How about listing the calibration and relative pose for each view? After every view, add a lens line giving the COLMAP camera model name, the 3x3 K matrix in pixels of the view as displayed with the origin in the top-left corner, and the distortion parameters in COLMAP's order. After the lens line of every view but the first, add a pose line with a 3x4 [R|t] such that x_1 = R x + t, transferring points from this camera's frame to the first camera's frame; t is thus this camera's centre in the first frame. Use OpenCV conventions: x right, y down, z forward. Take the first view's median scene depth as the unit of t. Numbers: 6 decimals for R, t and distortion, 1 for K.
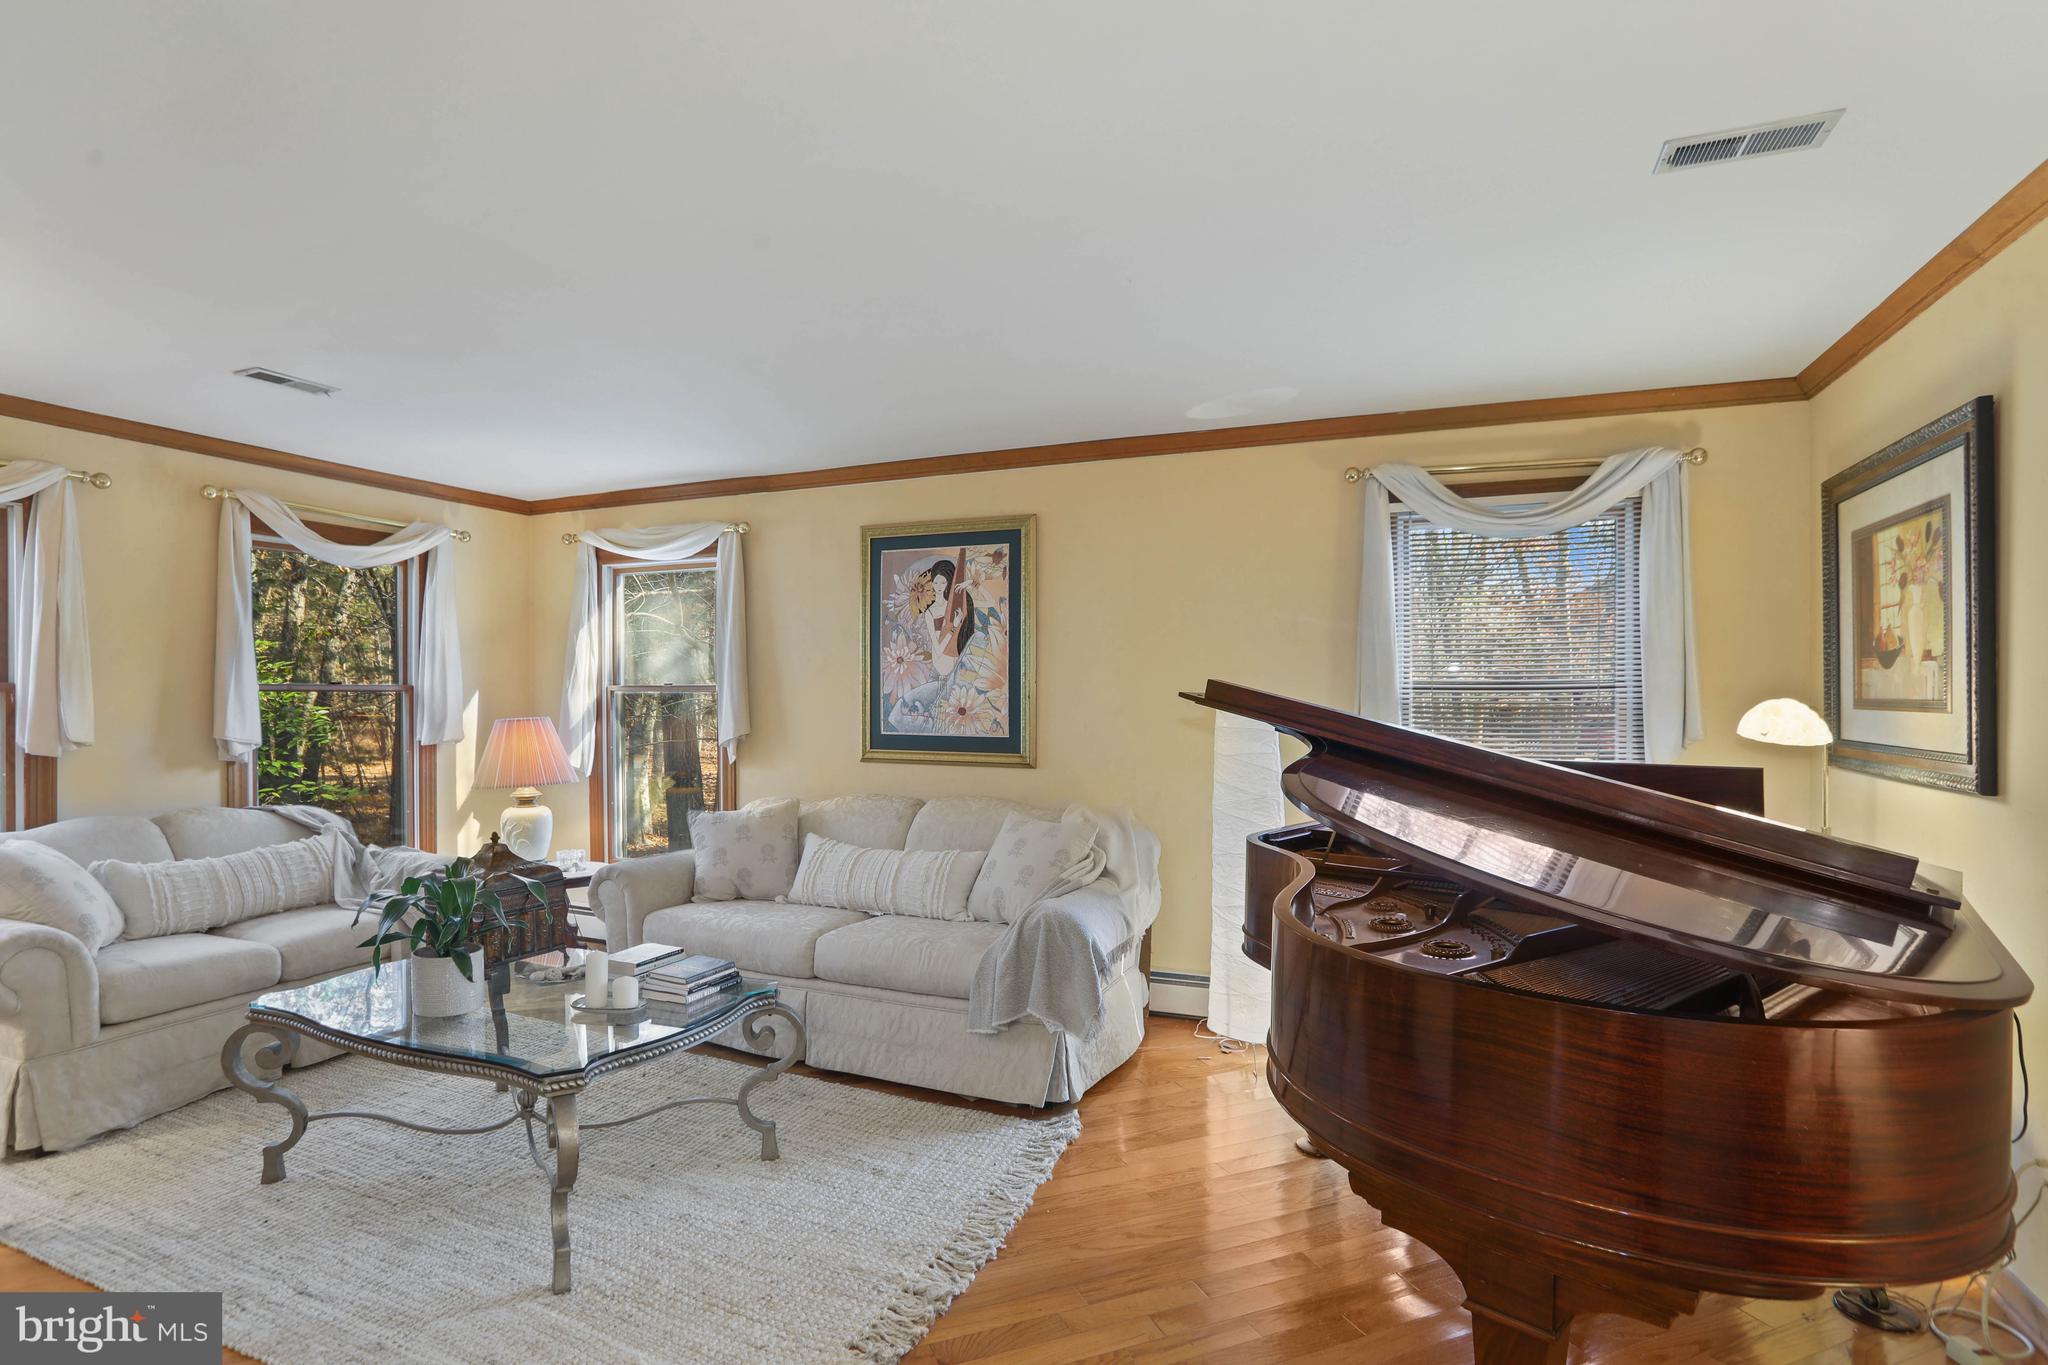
lens RADIAL K [[965.3, 0, 1024.0], [0, 965.3, 682.5], [0, 0, 1]] dist [-0.013321, 0.015371]
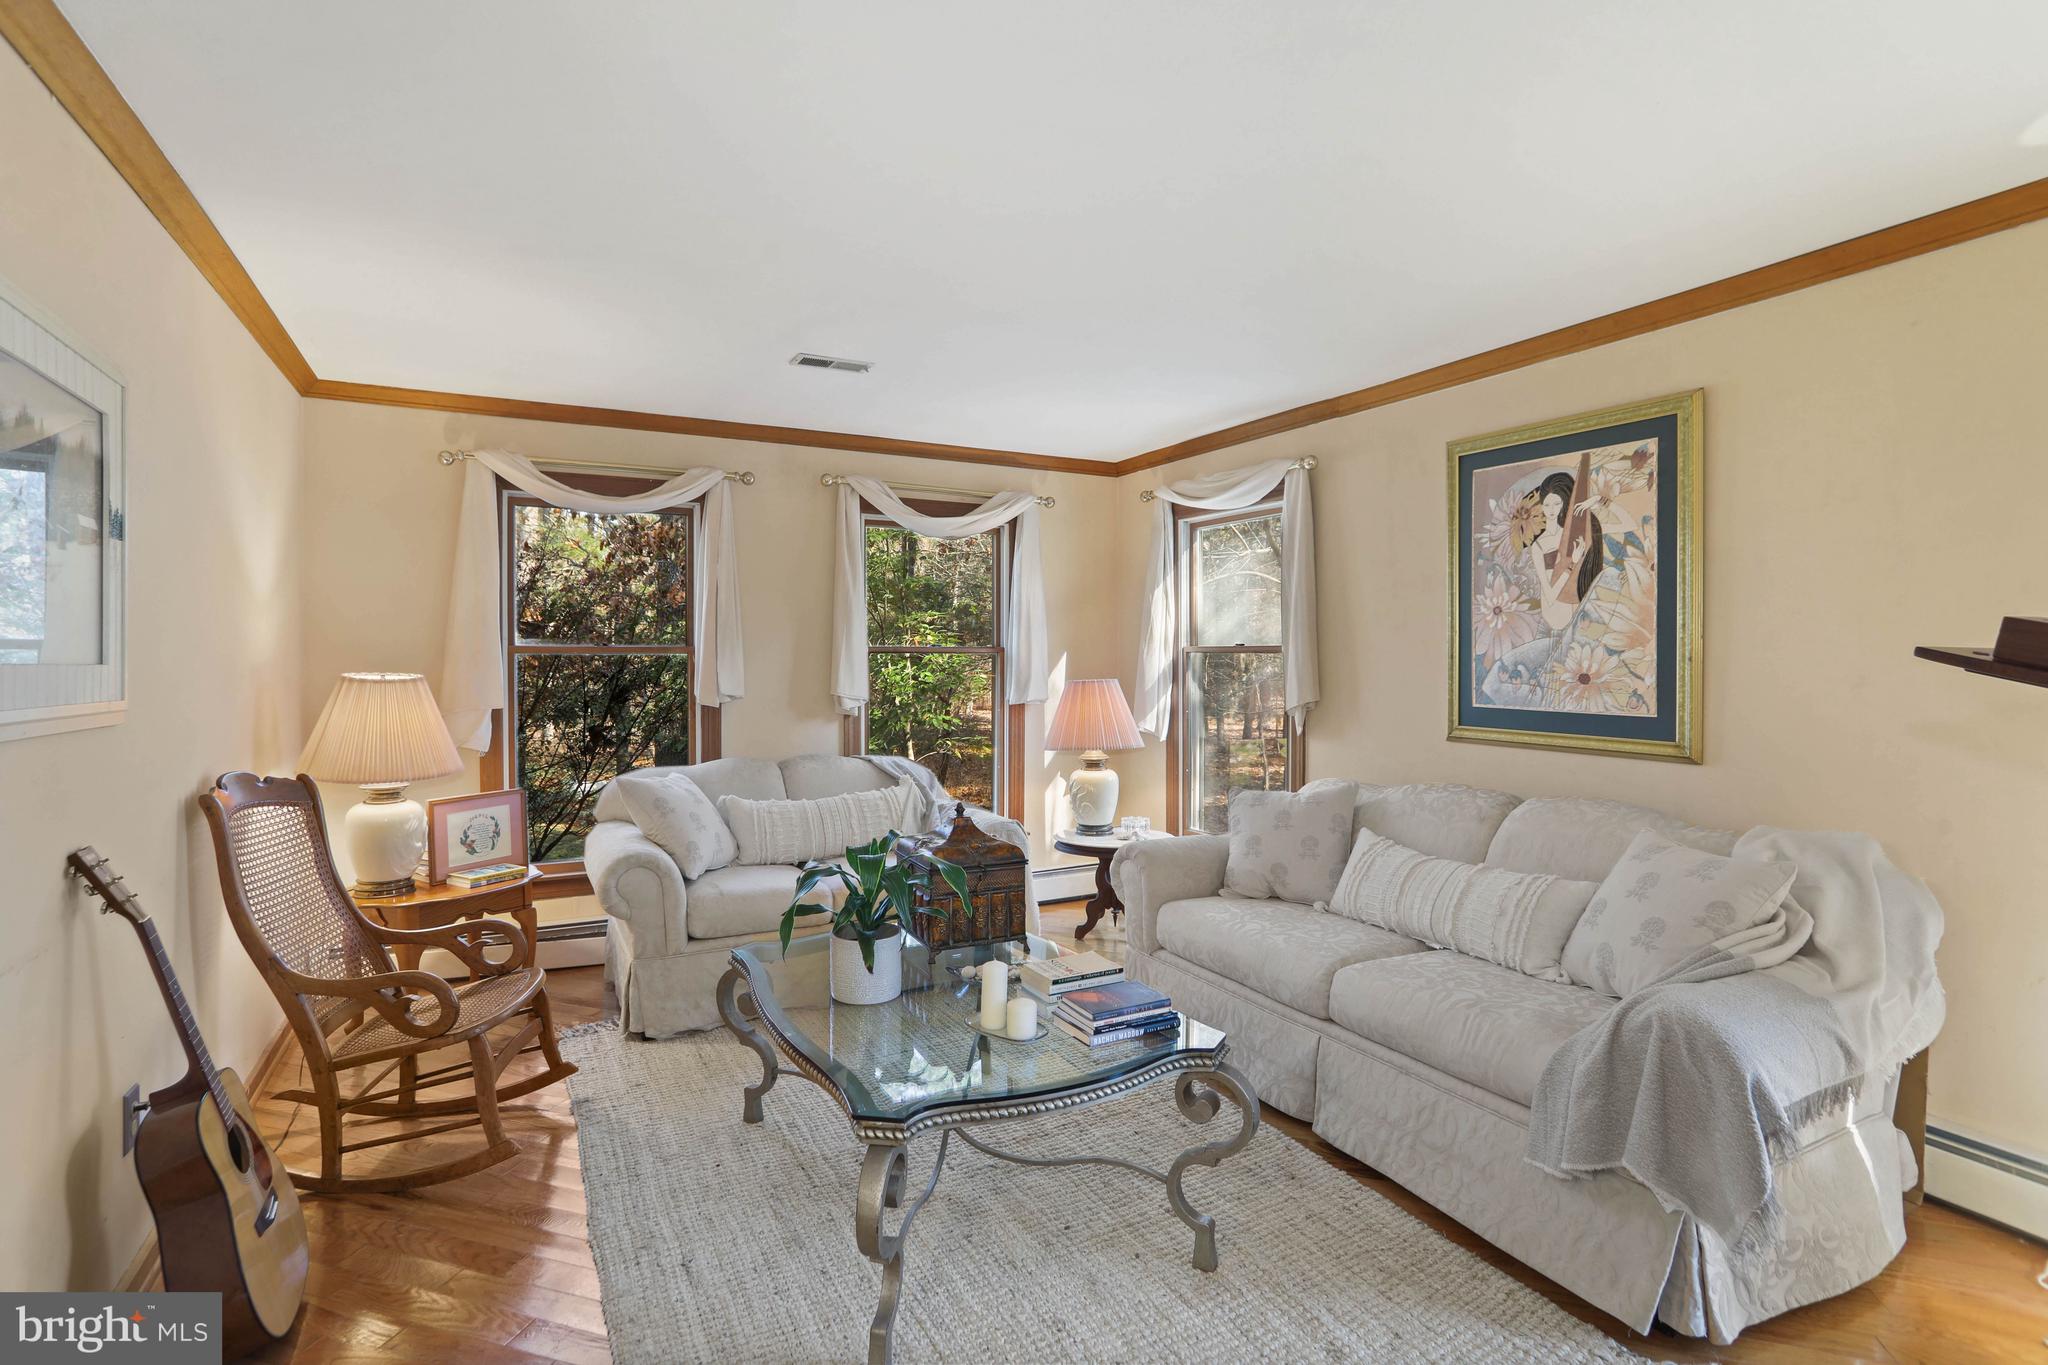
lens RADIAL K [[986.6, 0, 1033.1], [0, 986.6, 659.3], [0, 0, 1]] dist [-0.051761, 0.040515]
pose [[0.796114, 0.001589, -0.605145, 0.056208], [0.007447, 0.999895, 0.012422, 0.003457], [0.605101, -0.014395, 0.796018, 0.195080]]
